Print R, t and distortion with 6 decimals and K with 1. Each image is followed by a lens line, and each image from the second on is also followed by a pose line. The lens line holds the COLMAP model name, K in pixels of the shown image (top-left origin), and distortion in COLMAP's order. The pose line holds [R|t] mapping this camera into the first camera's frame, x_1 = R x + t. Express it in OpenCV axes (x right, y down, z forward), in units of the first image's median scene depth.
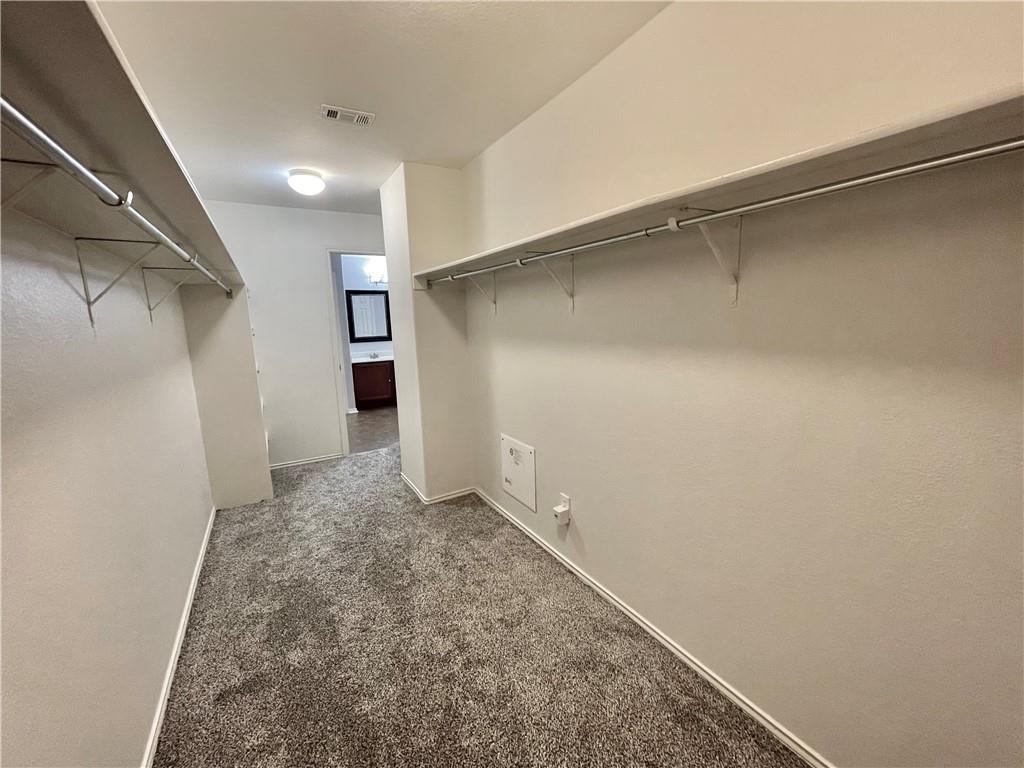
lens RADIAL K [[411.0, 0, 508.0], [0, 411.0, 388.1], [0, 0, 1]] dist [0.000468, -0.000046]
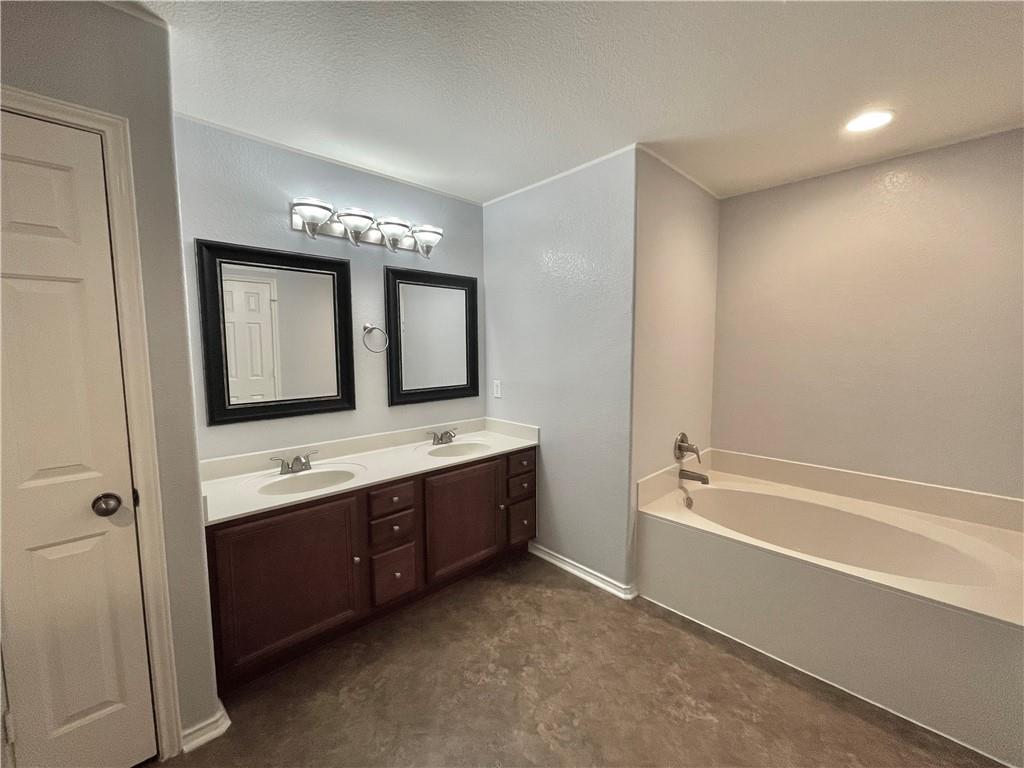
lens RADIAL K [[411.0, 0, 516.9], [0, 411.0, 385.3], [0, 0, 1]] dist [0.000468, -0.000046]
pose [[0.968493, 0.001011, 0.249037, -0.248393], [0.021101, 0.996063, -0.086103, -0.109044], [-0.248144, 0.088645, 0.964659, 0.672336]]
